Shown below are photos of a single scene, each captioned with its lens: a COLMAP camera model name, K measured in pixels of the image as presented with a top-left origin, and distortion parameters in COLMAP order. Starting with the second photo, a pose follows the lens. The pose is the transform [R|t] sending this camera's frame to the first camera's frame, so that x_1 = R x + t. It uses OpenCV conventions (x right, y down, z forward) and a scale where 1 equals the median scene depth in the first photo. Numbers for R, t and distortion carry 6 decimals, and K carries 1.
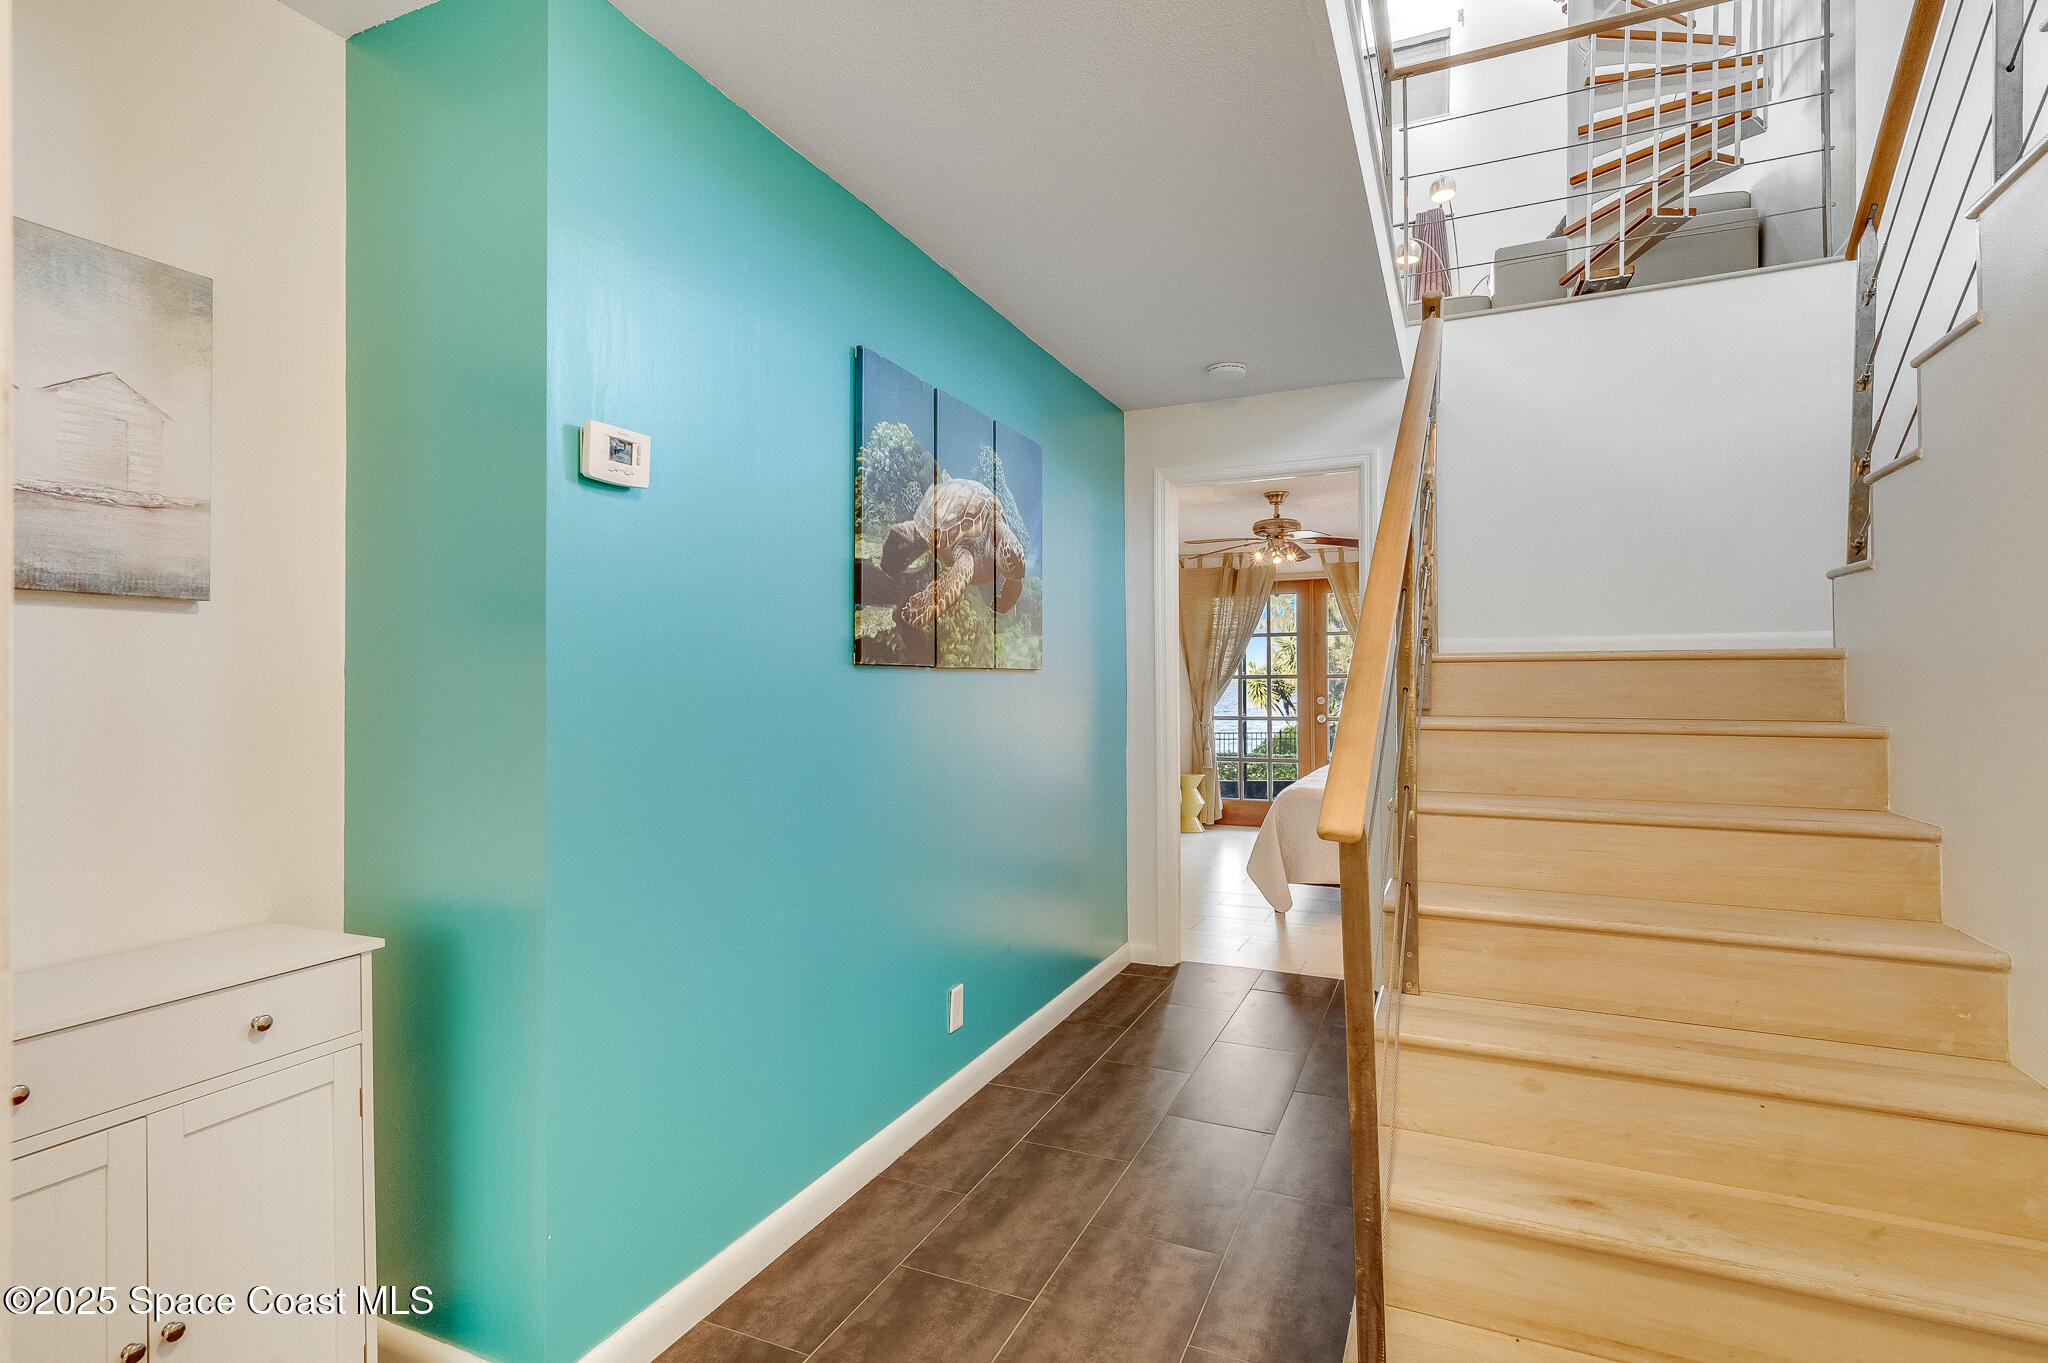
lens RADIAL K [[975.9, 0, 1020.2], [0, 975.9, 675.3], [0, 0, 1]] dist [-0.005067, -0.000619]
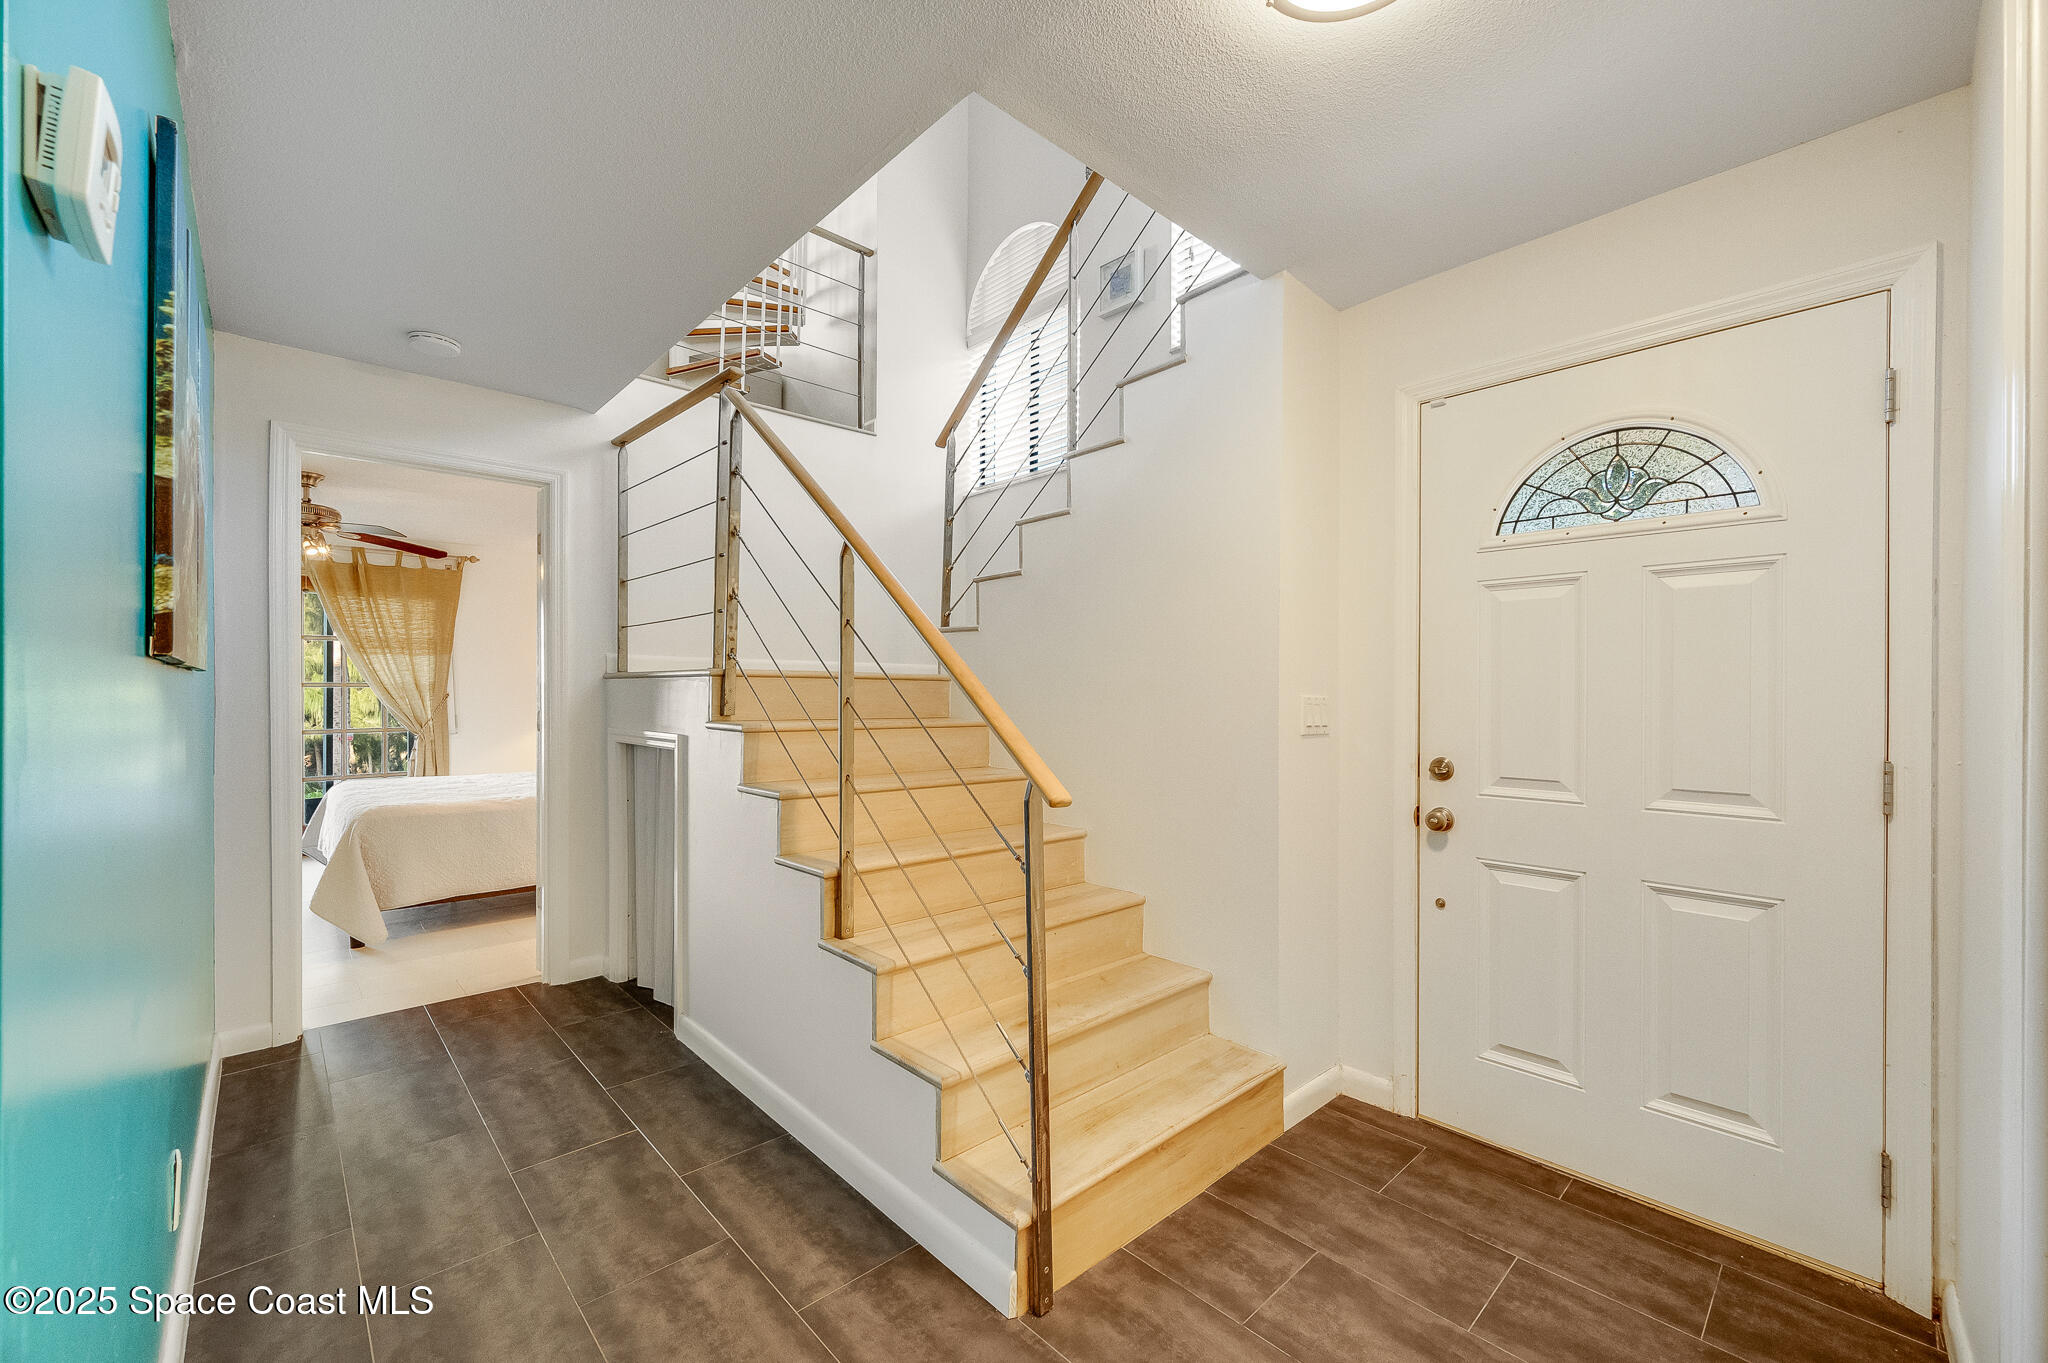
lens RADIAL K [[813.1, 0, 1021.7], [0, 813.1, 697.3], [0, 0, 1]] dist [-0.002595, -0.000607]
pose [[0.378793, 0.001656, 0.925480, -0.457821], [-0.012688, 0.999914, 0.003404, 0.005171], [-0.925394, -0.013032, 0.378782, 0.360785]]
